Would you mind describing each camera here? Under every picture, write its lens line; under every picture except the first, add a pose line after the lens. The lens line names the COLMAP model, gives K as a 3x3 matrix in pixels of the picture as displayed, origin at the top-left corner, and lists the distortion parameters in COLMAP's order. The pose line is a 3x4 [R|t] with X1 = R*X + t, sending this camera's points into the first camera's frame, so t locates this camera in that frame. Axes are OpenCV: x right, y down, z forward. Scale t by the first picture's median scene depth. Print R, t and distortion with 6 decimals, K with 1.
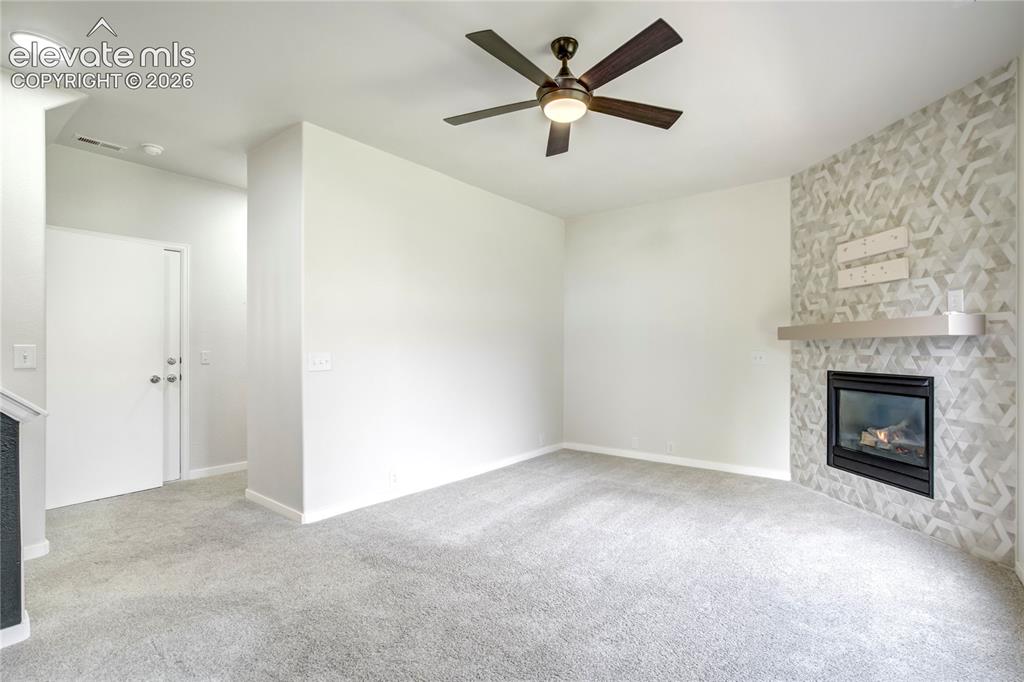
lens RADIAL K [[478.0, 0, 512.9], [0, 478.0, 342.8], [0, 0, 1]] dist [-0.025949, 0.002028]
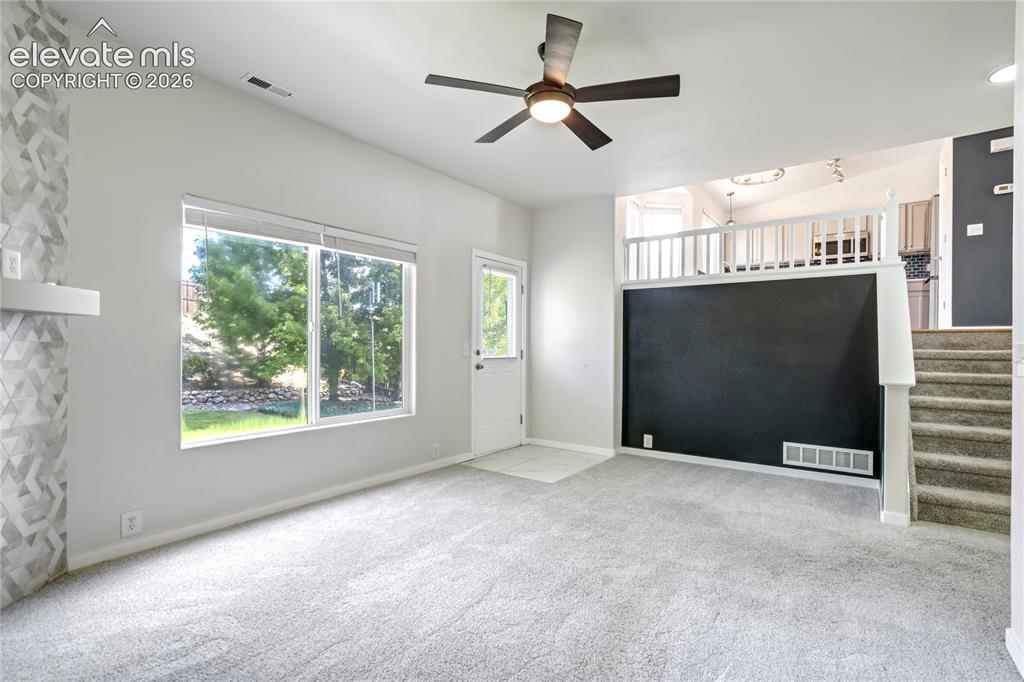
lens RADIAL K [[478.0, 0, 509.6], [0, 478.0, 349.5], [0, 0, 1]] dist [-0.025949, 0.002028]
pose [[-0.999895, -0.006325, -0.013065, 0.194429], [-0.006231, 0.999954, -0.007265, 0.045136], [0.013110, -0.007183, -0.999888, 1.828484]]
